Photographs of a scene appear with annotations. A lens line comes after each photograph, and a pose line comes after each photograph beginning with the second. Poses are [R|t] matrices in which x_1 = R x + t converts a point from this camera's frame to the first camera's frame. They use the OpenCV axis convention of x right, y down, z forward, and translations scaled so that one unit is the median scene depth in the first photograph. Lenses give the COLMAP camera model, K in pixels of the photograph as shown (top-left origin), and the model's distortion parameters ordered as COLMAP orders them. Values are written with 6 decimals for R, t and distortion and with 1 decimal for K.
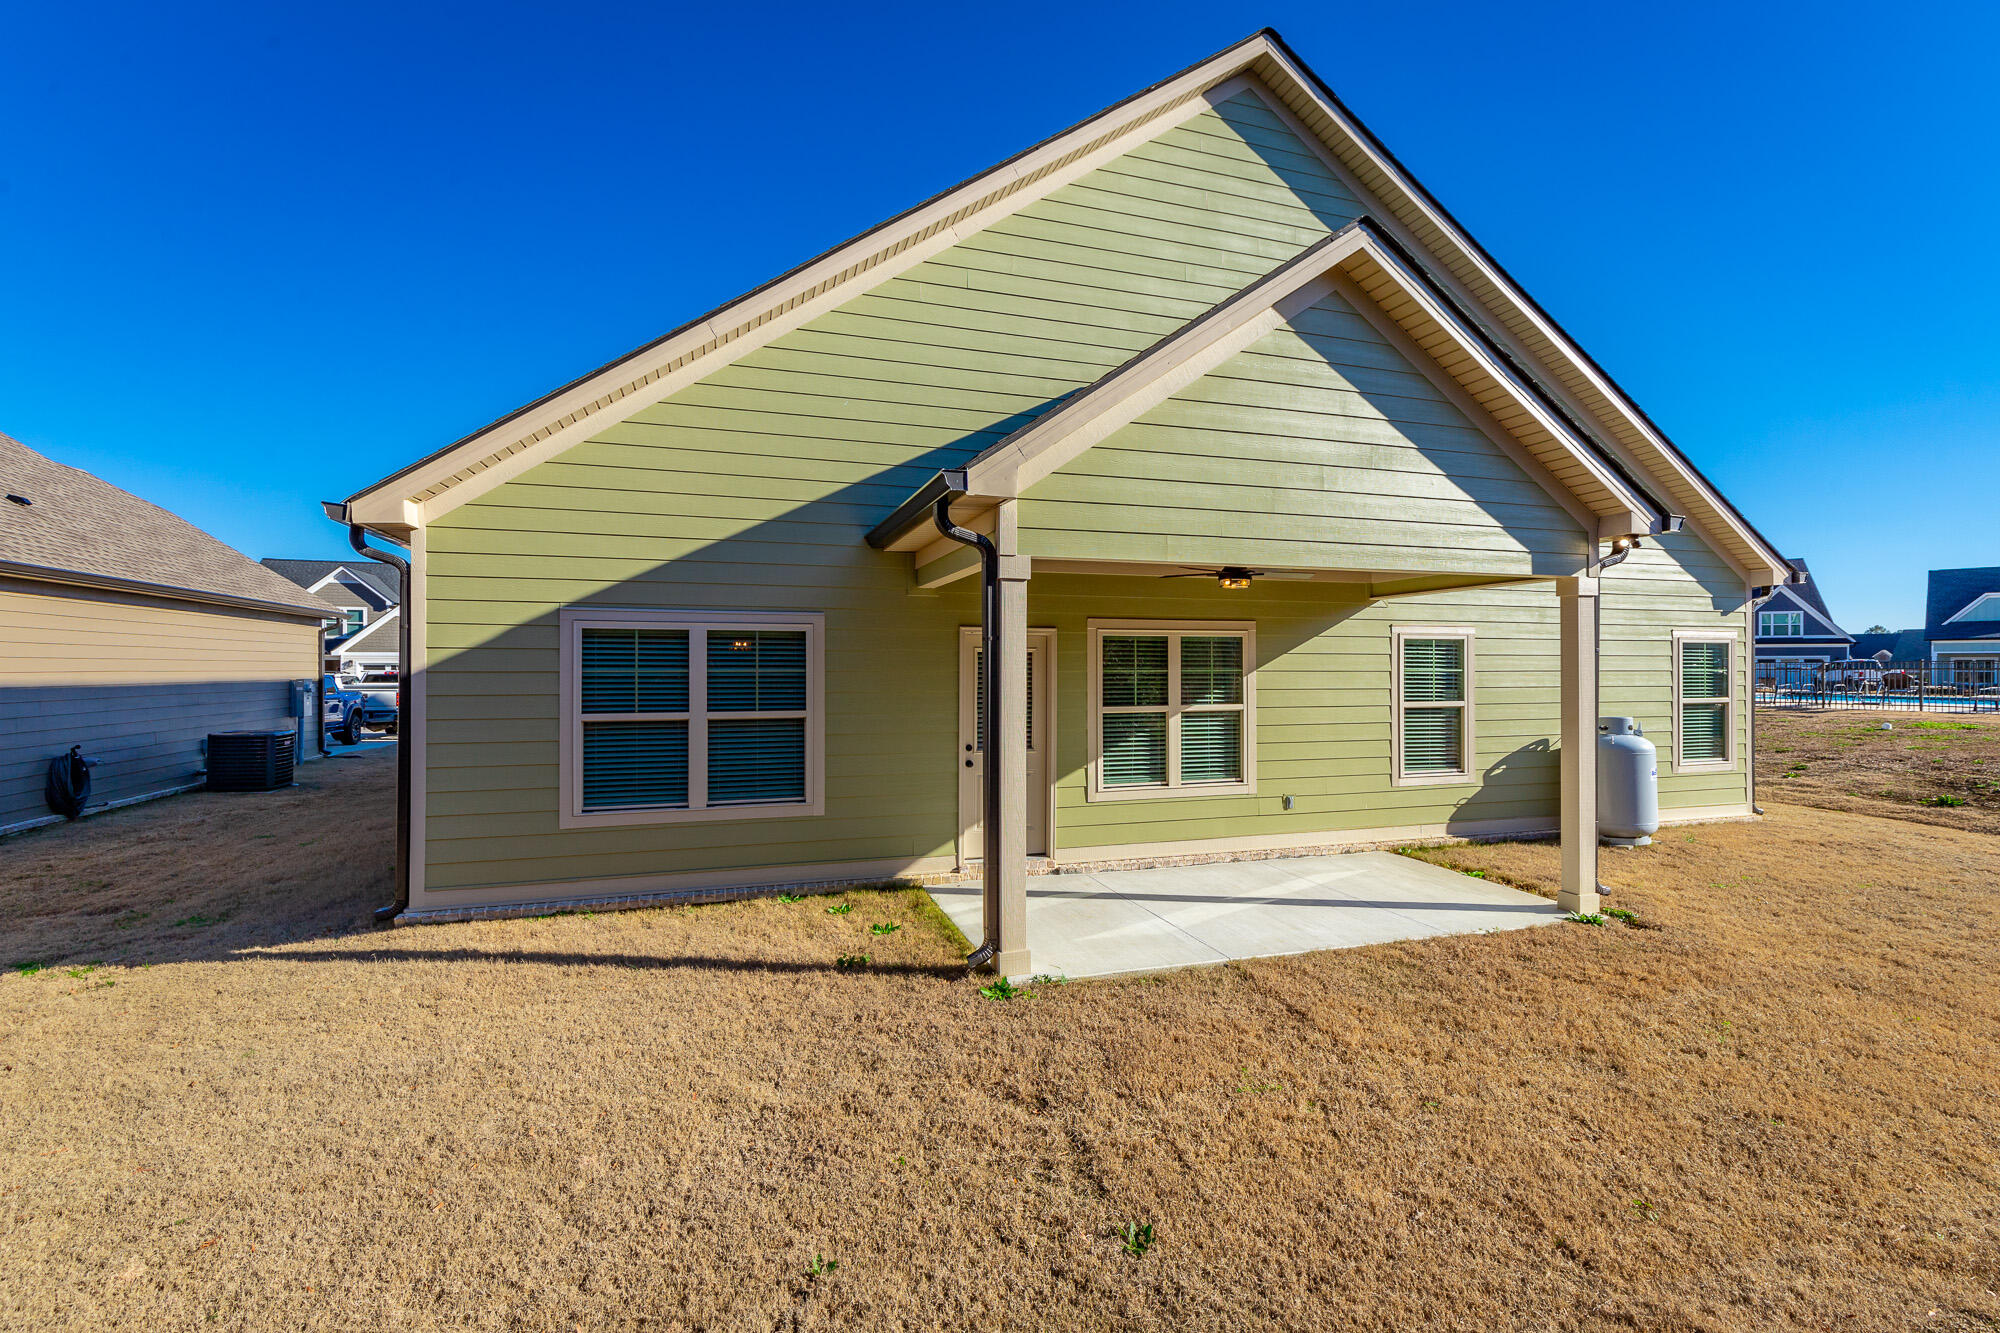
lens RADIAL K [[912.0, 0, 1010.2], [0, 912.0, 659.2], [0, 0, 1]] dist [0.006709, -0.000161]
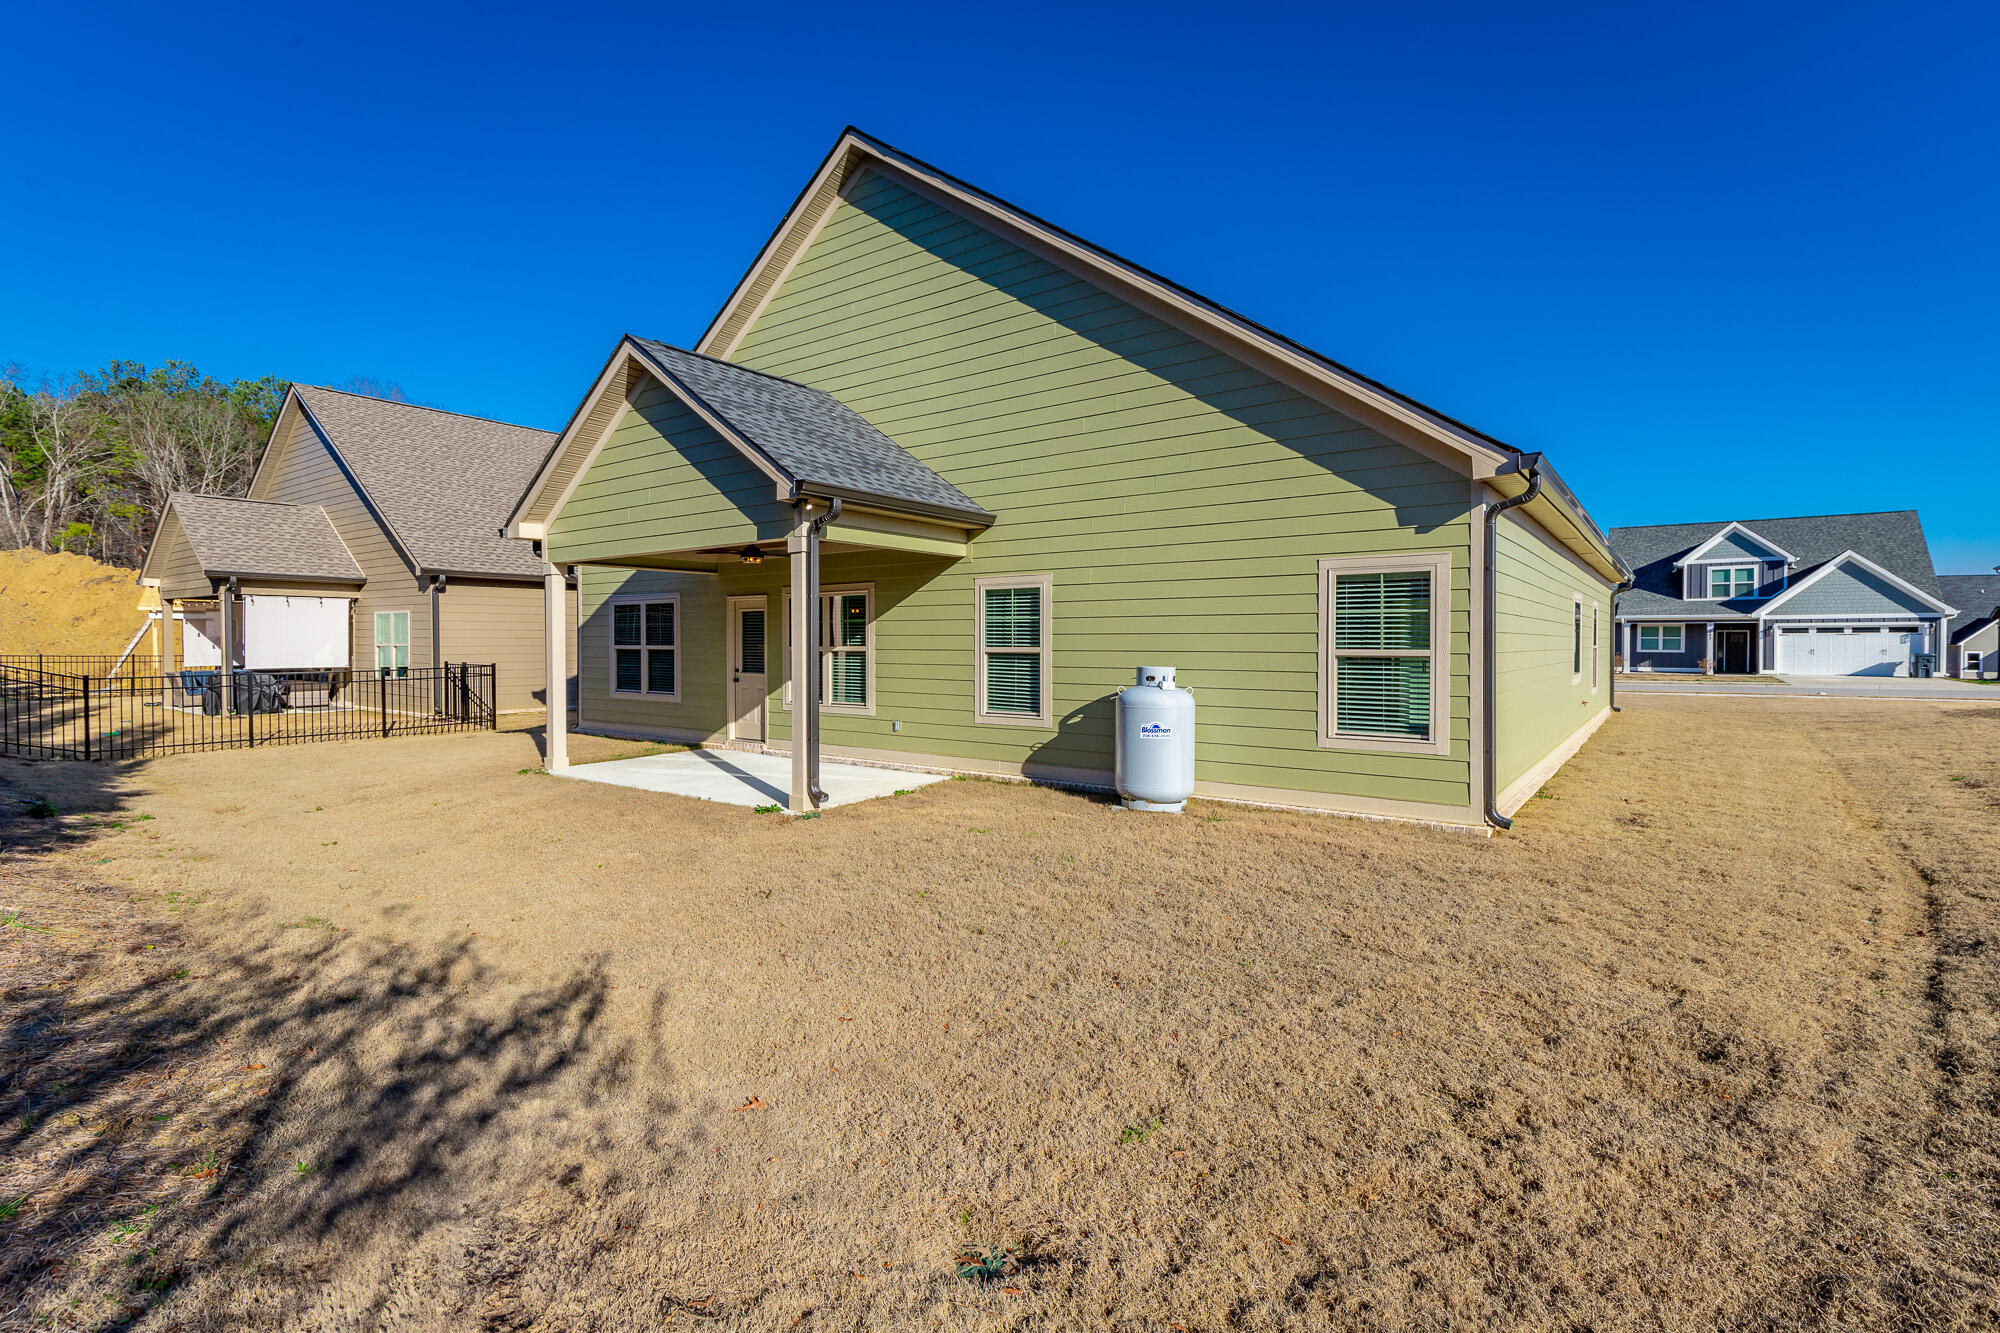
lens RADIAL K [[901.4, 0, 1043.2], [0, 901.4, 641.2], [0, 0, 1]] dist [0.009251, 0.000050]
pose [[0.591696, -0.000198, -0.806162, 1.524106], [0.007114, 0.999962, 0.004976, 0.039468], [0.806130, -0.008680, 0.591675, 0.468116]]
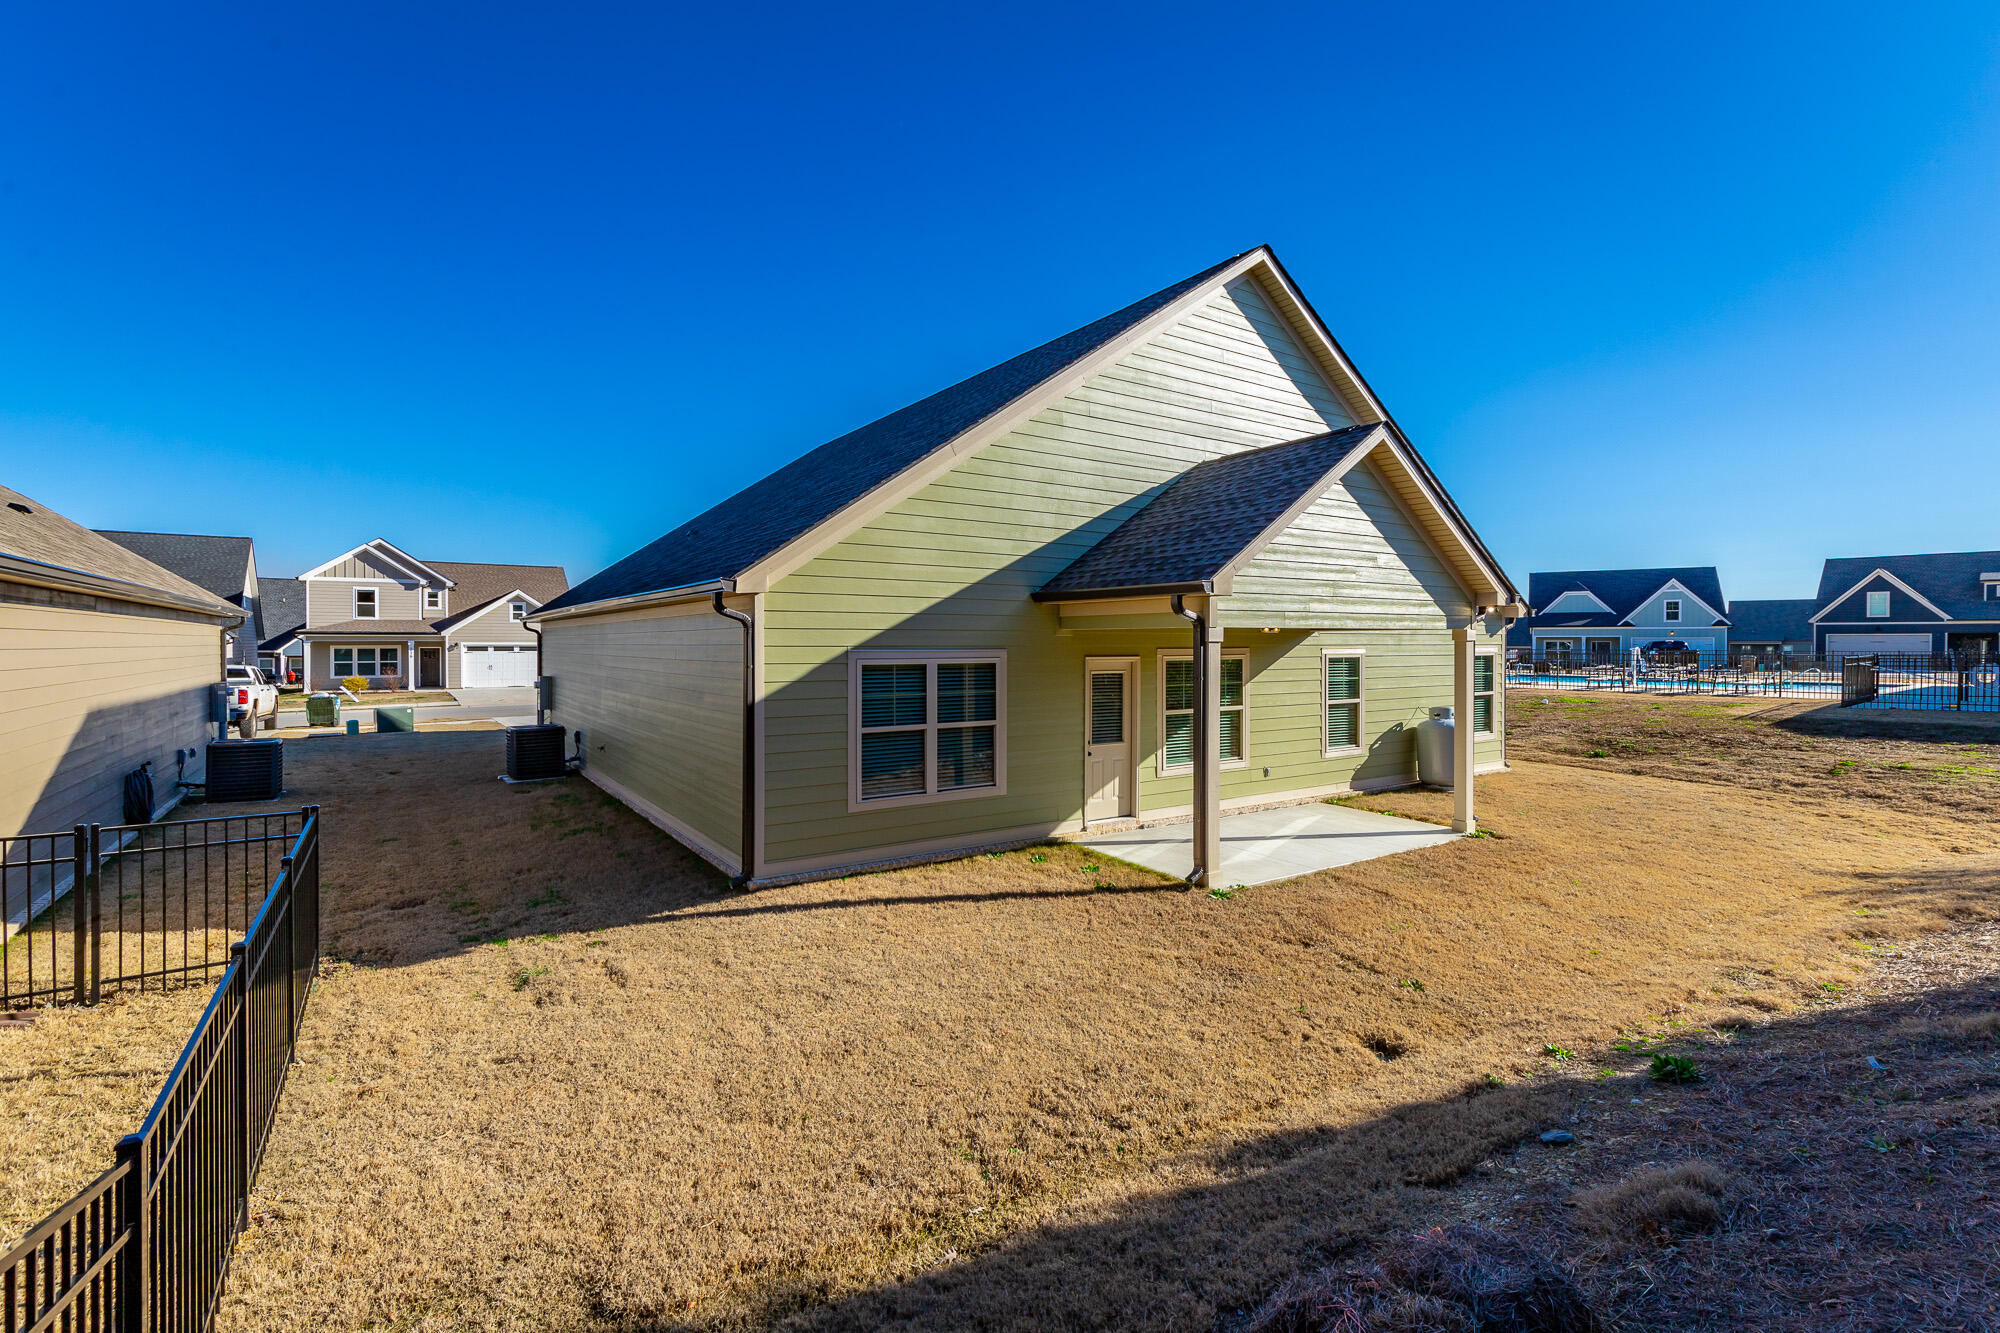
lens RADIAL K [[900.4, 0, 998.9], [0, 900.4, 640.7], [0, 0, 1]] dist [0.005871, -0.000032]
pose [[0.963886, -0.000149, 0.266314, -0.526549], [-0.001978, 0.999968, 0.007717, -0.067490], [-0.266307, -0.007965, 0.963855, -0.289549]]
